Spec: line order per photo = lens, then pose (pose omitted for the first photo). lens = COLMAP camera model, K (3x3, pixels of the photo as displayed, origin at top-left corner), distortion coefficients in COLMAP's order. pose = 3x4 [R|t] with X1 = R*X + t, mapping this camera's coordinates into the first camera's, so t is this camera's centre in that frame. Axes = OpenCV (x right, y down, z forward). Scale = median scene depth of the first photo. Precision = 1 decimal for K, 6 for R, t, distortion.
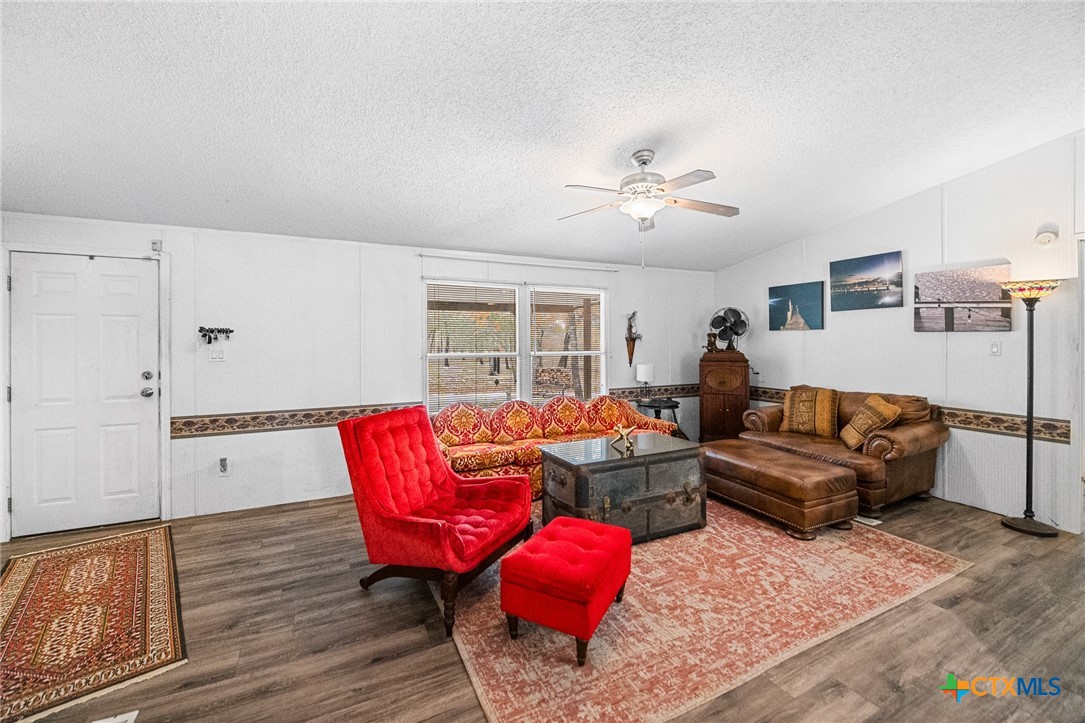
lens RADIAL K [[441.3, 0, 538.9], [0, 441.3, 336.6], [0, 0, 1]] dist [-0.002253, -0.000276]
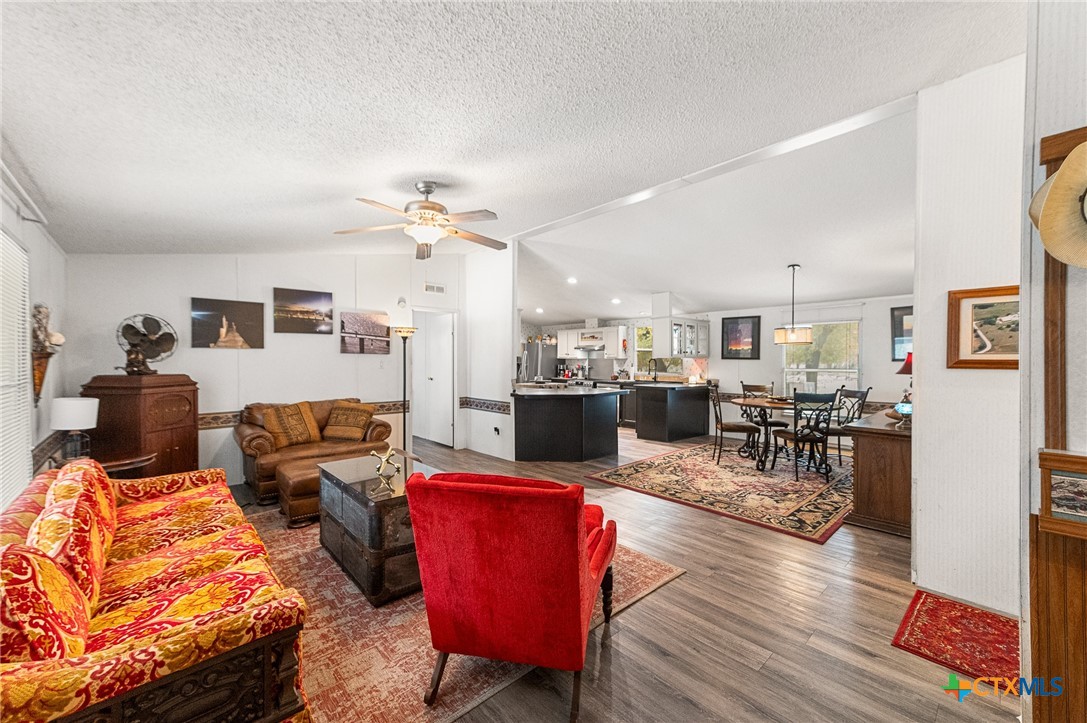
lens RADIAL K [[425.7, 0, 540.1], [0, 425.7, 361.6], [0, 0, 1]] dist [0.020867, -0.000020]
pose [[-0.276835, -0.001492, 0.960916, -0.630953], [-0.006891, 0.999976, -0.000432, 0.012395], [-0.960893, -0.006741, -0.276839, 0.771039]]
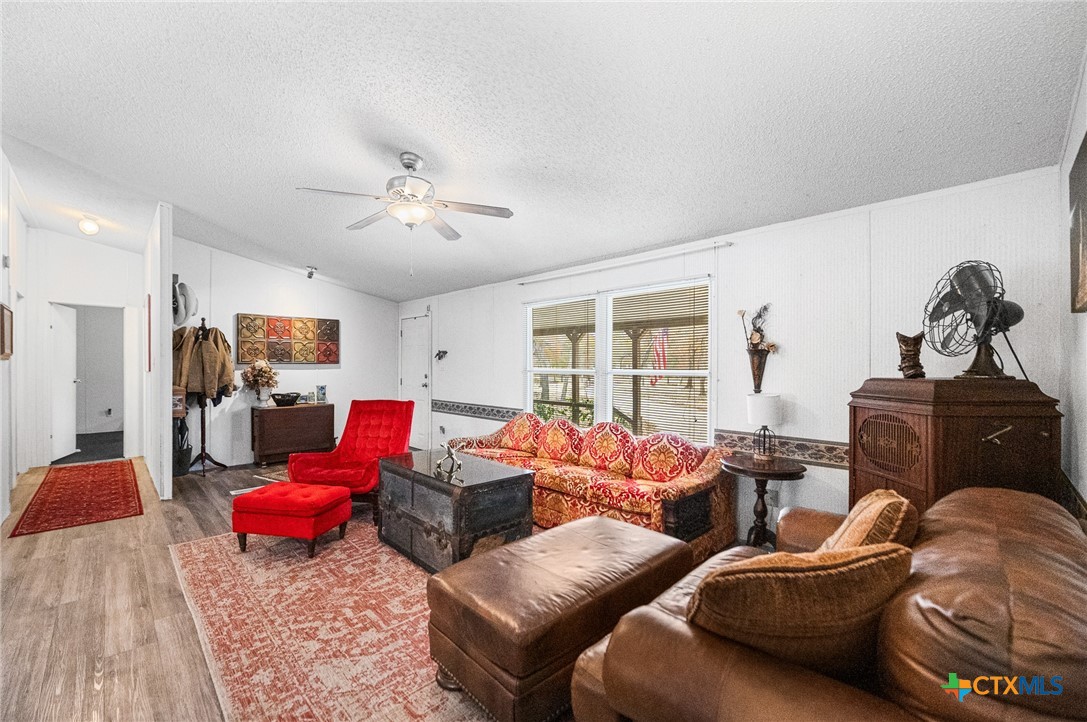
lens RADIAL K [[442.5, 0, 526.7], [0, 442.5, 363.8], [0, 0, 1]] dist [-0.000219, -0.000003]
pose [[0.297542, 0.000152, -0.954709, 0.933038], [0.001359, 0.999999, 0.000583, 0.028369], [0.954708, -0.001471, 0.297542, 0.720560]]
